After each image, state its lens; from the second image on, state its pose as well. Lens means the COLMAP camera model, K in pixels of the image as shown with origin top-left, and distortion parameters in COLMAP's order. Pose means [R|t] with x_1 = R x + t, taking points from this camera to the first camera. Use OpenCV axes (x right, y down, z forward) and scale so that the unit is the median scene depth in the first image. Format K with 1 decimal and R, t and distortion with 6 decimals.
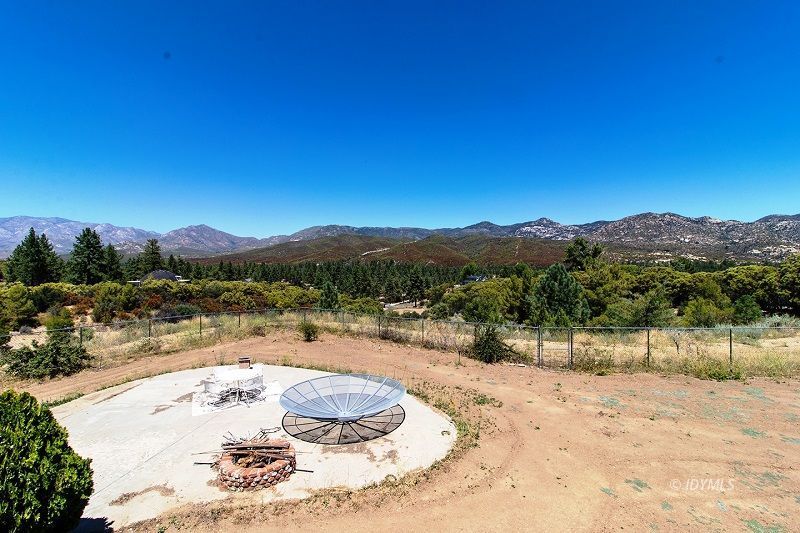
lens RADIAL K [[371.2, 0, 401.2], [0, 371.2, 262.2], [0, 0, 1]] dist [0.005298, -0.000478]
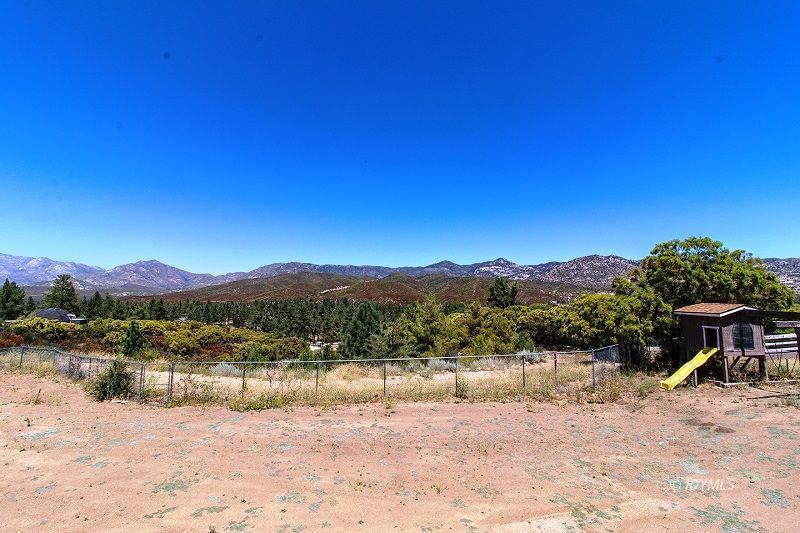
lens RADIAL K [[371.2, 0, 400.0], [0, 371.2, 263.7], [0, 0, 1]] dist [0.005298, -0.000478]
pose [[0.995235, 0.013081, 0.096619, 0.099682], [-0.003471, 0.995084, -0.098974, 0.000057], [-0.097439, 0.098167, 0.990388, -0.010739]]
